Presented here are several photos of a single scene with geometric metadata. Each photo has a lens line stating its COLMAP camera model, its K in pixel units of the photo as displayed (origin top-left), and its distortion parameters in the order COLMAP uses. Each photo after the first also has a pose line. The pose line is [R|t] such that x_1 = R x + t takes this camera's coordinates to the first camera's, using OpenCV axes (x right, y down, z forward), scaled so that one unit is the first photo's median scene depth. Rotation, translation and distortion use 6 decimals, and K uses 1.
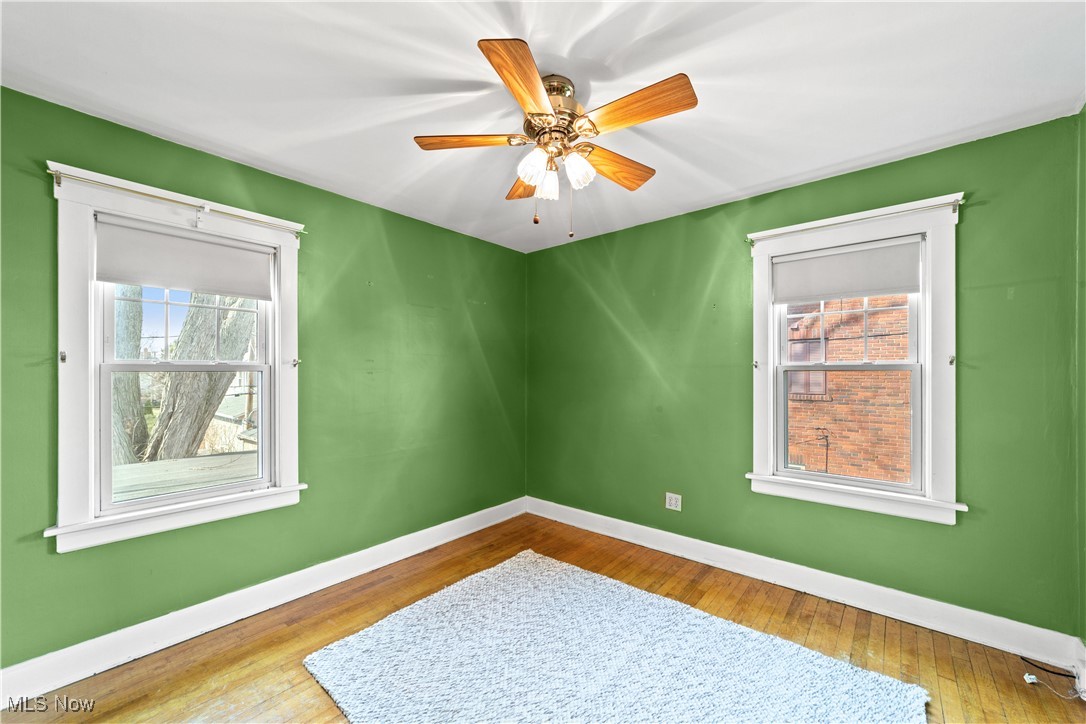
lens RADIAL K [[418.6, 0, 541.3], [0, 418.6, 370.6], [0, 0, 1]] dist [-0.005456, 0.005009]
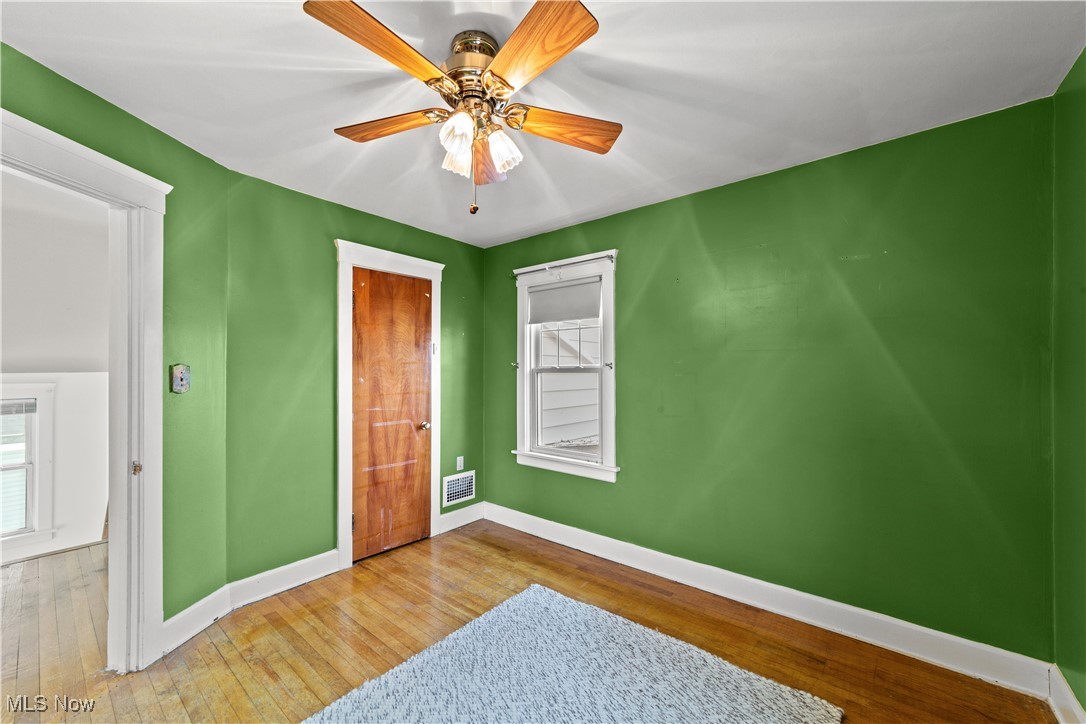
lens RADIAL K [[418.6, 0, 543.1], [0, 418.6, 369.8], [0, 0, 1]] dist [-0.005456, 0.005009]
pose [[0.029529, -0.004637, -0.999553, 0.621457], [0.004178, 0.999981, -0.004516, -0.001190], [0.999555, -0.004043, 0.029548, 0.770895]]
